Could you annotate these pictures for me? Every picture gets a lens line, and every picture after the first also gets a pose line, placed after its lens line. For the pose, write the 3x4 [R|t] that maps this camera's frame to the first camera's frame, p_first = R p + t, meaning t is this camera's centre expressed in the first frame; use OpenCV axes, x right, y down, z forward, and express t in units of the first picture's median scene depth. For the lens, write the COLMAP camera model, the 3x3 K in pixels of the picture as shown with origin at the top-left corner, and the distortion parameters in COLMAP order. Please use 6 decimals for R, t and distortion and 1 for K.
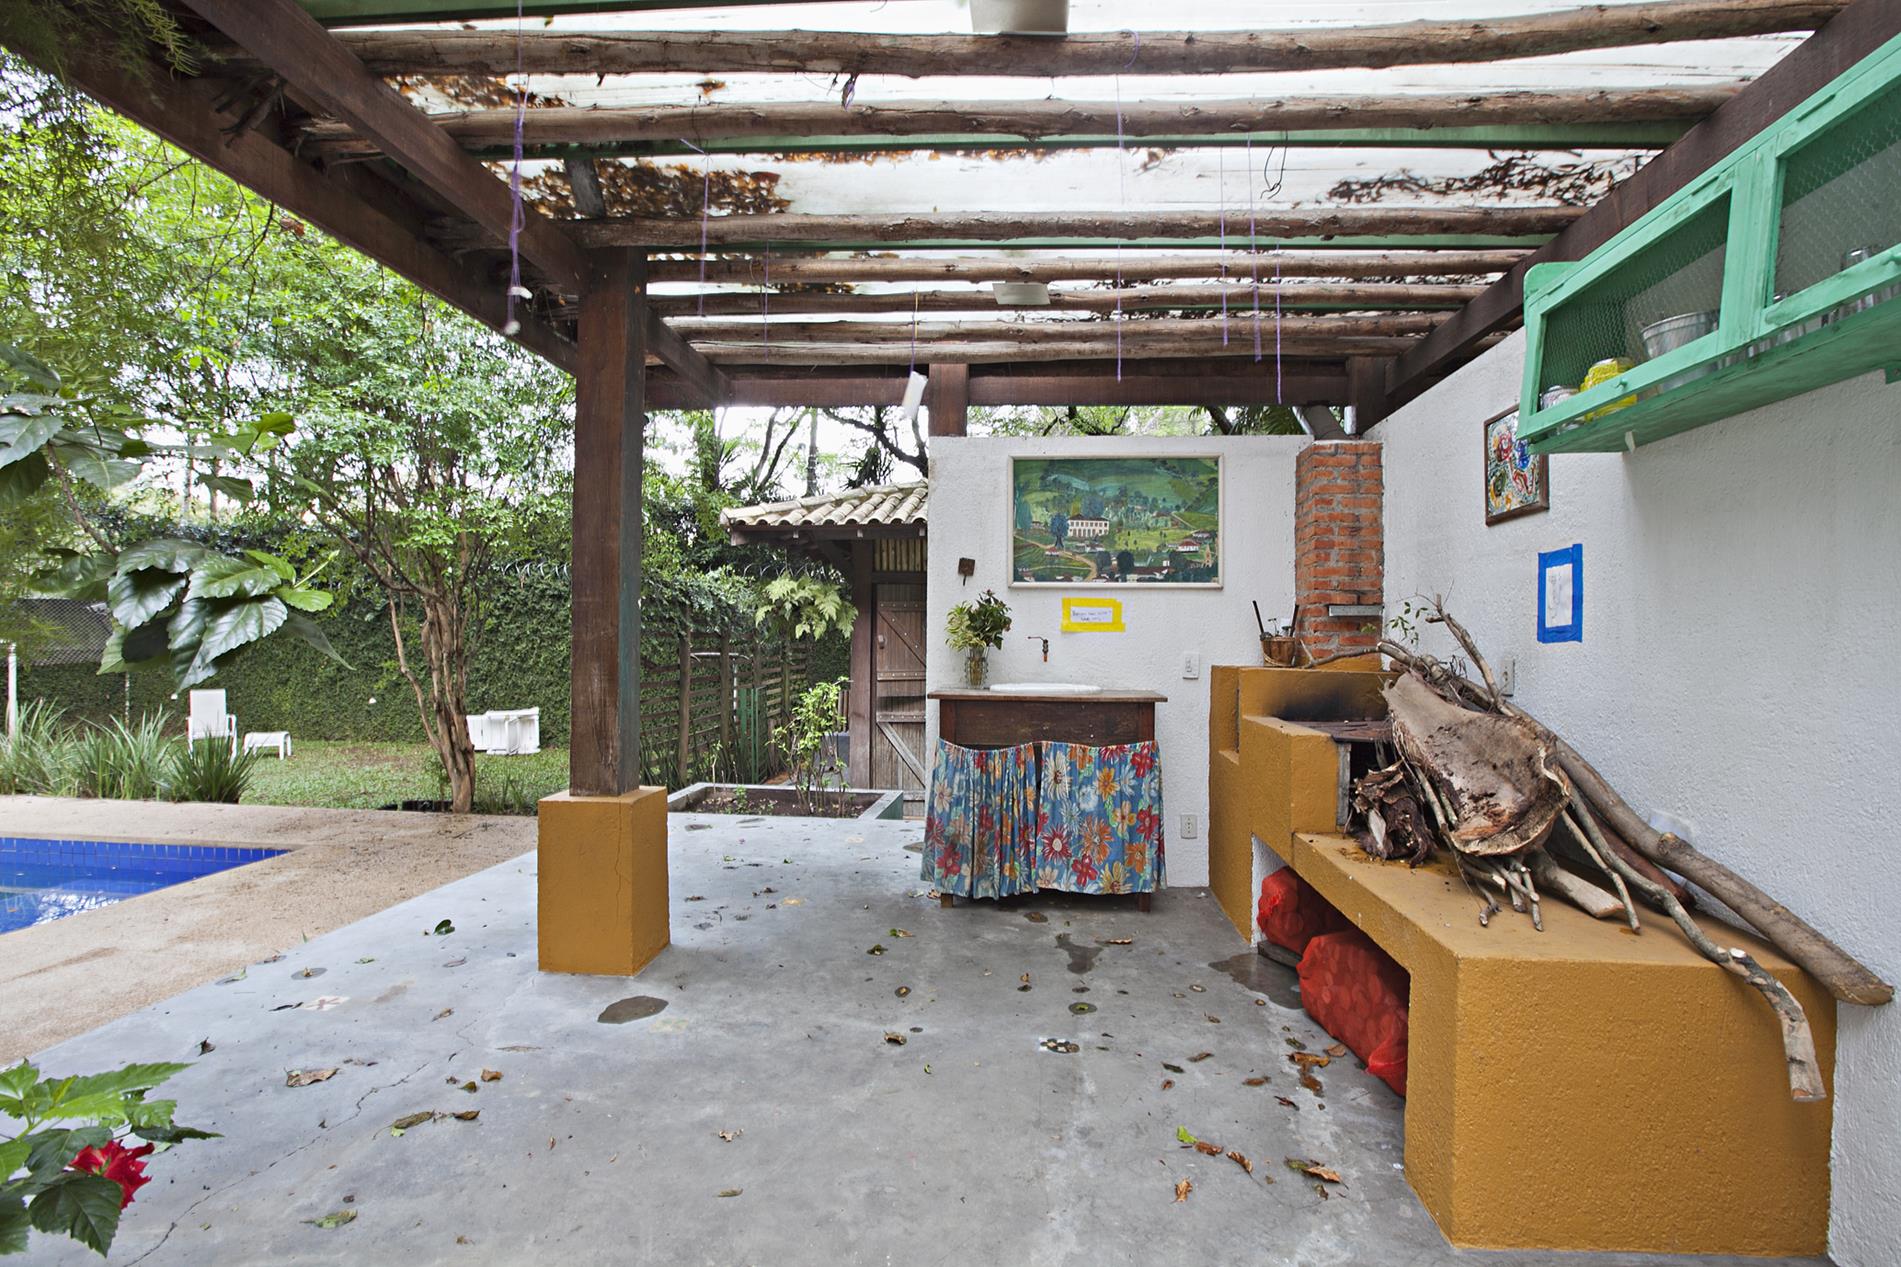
lens RADIAL K [[875.4, 0, 939.7], [0, 875.4, 638.7], [0, 0, 1]] dist [-0.027881, 0.005895]
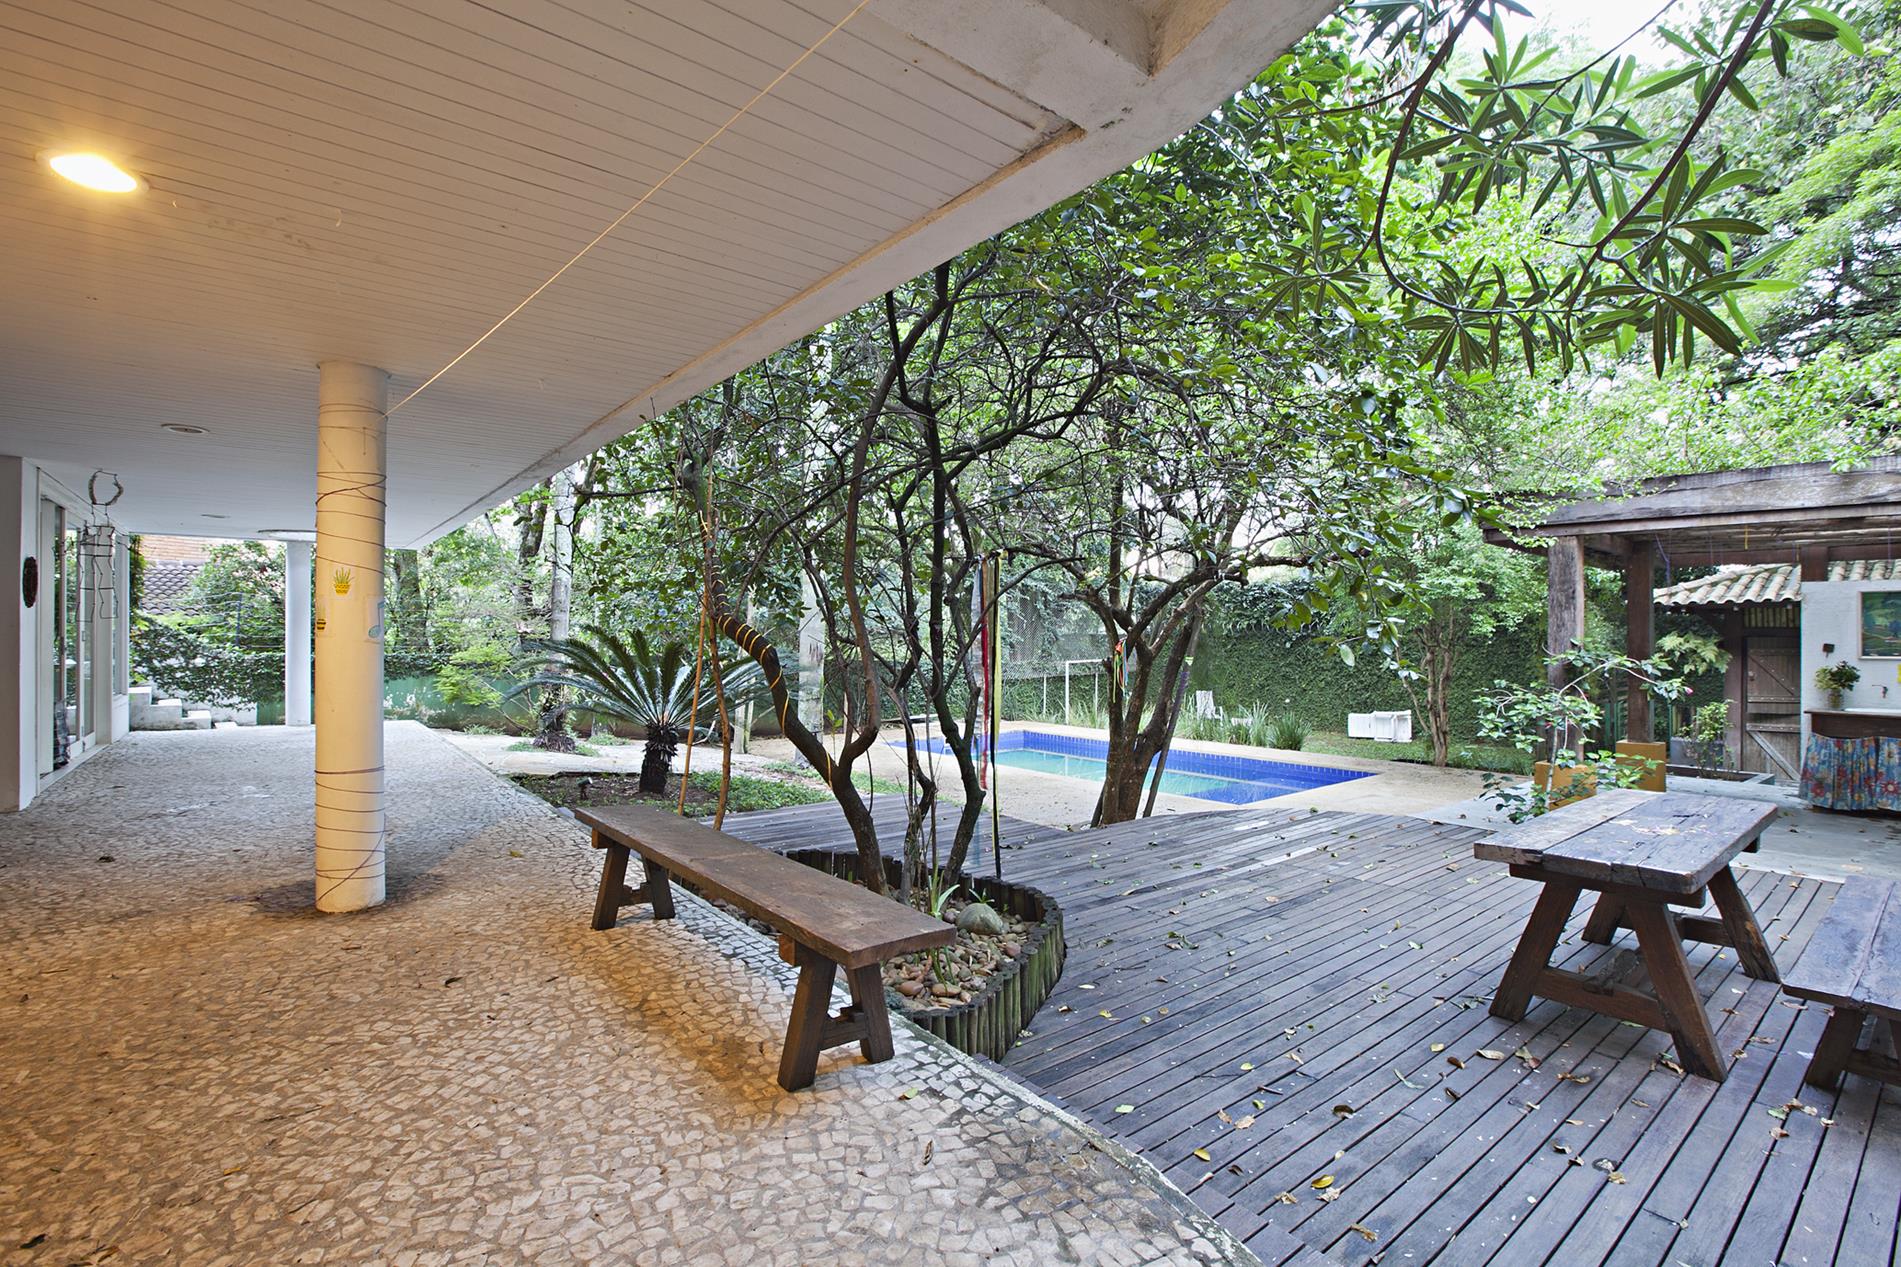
lens RADIAL K [[875.4, 0, 957.6], [0, 875.4, 637.4], [0, 0, 1]] dist [-0.027881, 0.005895]
pose [[0.718923, -0.009218, -0.695028, -0.022792], [0.004416, 0.999952, -0.008694, -0.055902], [0.695075, 0.003181, 0.718930, -0.996998]]
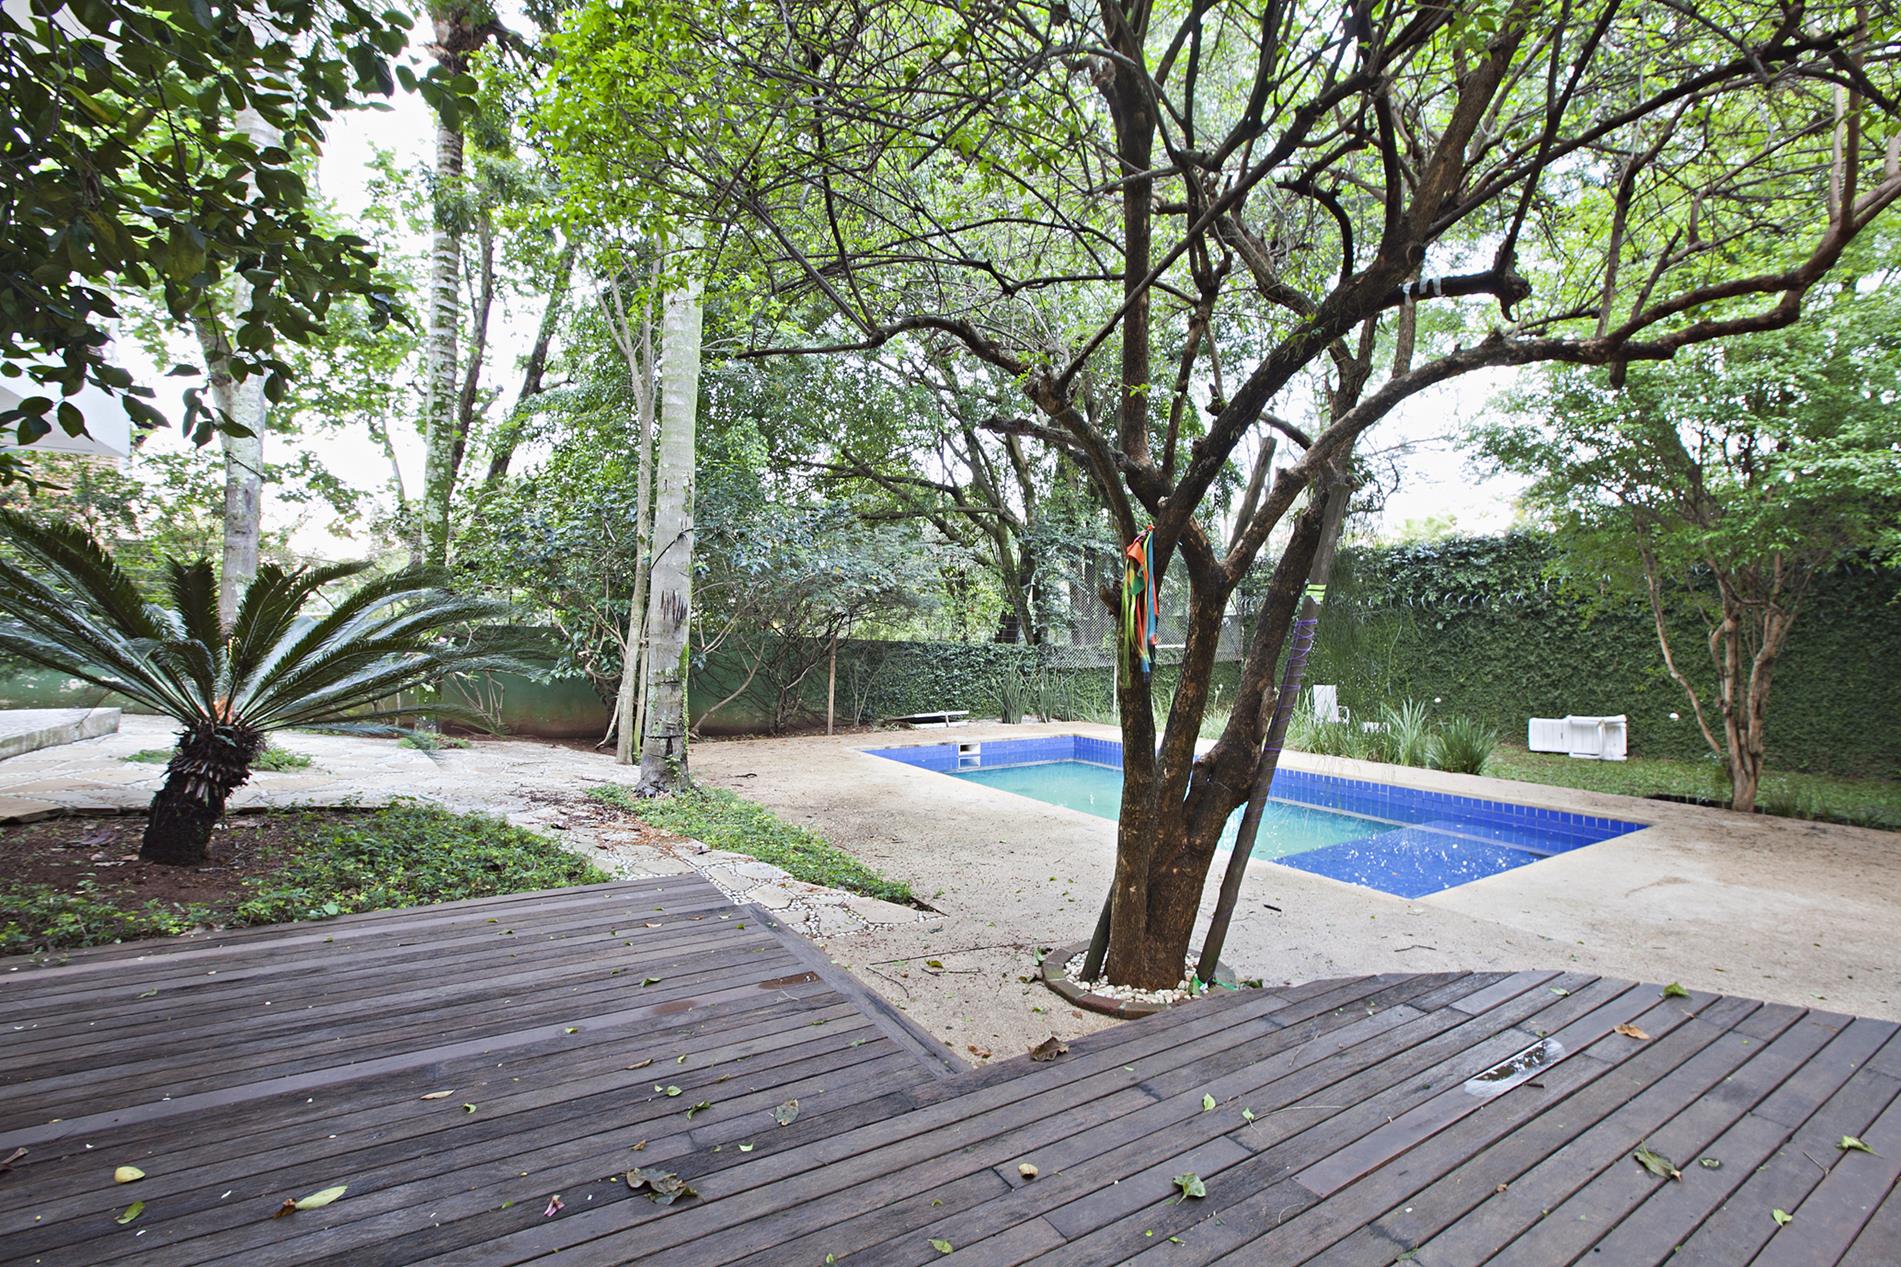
lens RADIAL K [[875.4, 0, 952.3], [0, 875.4, 631.7], [0, 0, 1]] dist [-0.027881, 0.005895]
pose [[0.629784, -0.008256, -0.776726, -0.345696], [-0.001212, 0.999932, -0.011612, -0.008016], [0.776769, 0.008254, 0.629731, -0.435279]]
